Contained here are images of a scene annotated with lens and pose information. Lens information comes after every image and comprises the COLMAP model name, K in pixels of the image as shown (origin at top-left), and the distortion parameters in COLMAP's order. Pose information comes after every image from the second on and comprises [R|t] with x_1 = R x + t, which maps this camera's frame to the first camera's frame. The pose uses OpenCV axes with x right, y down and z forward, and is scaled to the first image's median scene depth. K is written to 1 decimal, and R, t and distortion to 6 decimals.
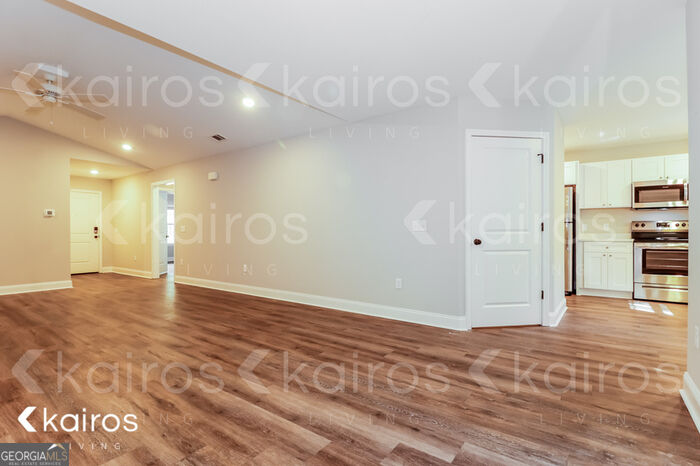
lens RADIAL K [[325.3, 0, 348.7], [0, 325.3, 234.9], [0, 0, 1]] dist [0.001015, -0.002686]
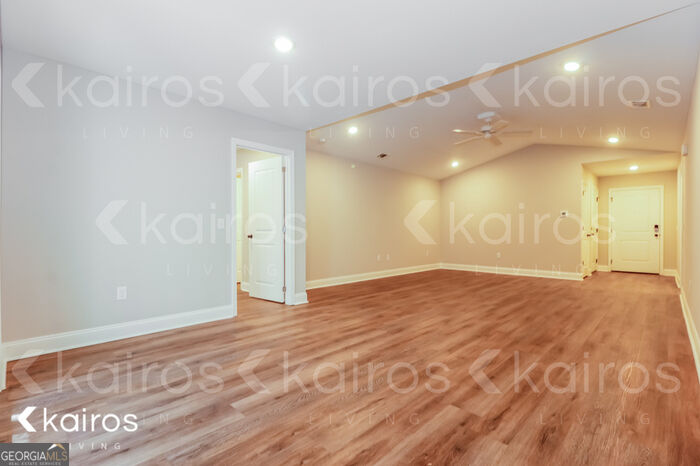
lens RADIAL K [[325.3, 0, 351.0], [0, 325.3, 229.0], [0, 0, 1]] dist [0.001015, -0.002686]
pose [[-0.105389, -0.007304, -0.994404, 0.475214], [-0.006635, 0.999956, -0.006642, -0.000305], [0.994409, 0.005898, -0.105432, 0.488505]]
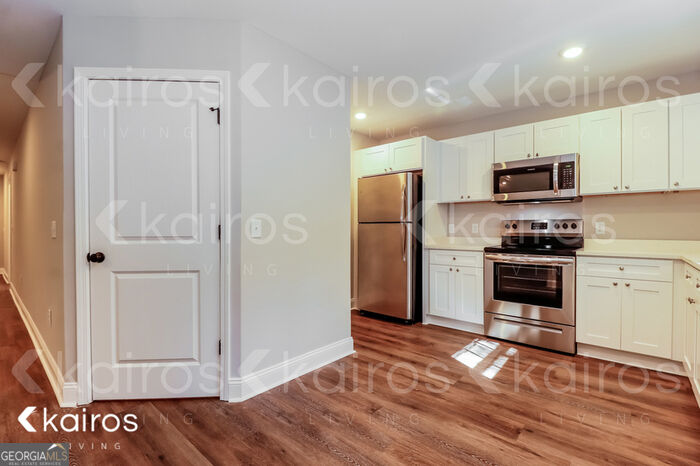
lens RADIAL K [[325.3, 0, 353.6], [0, 325.3, 231.1], [0, 0, 1]] dist [0.001015, -0.002686]
pose [[0.998656, 0.003061, -0.051735, 0.643376], [-0.003102, 0.999995, -0.000703, -0.019458], [0.051732, 0.000862, 0.998661, 0.312694]]
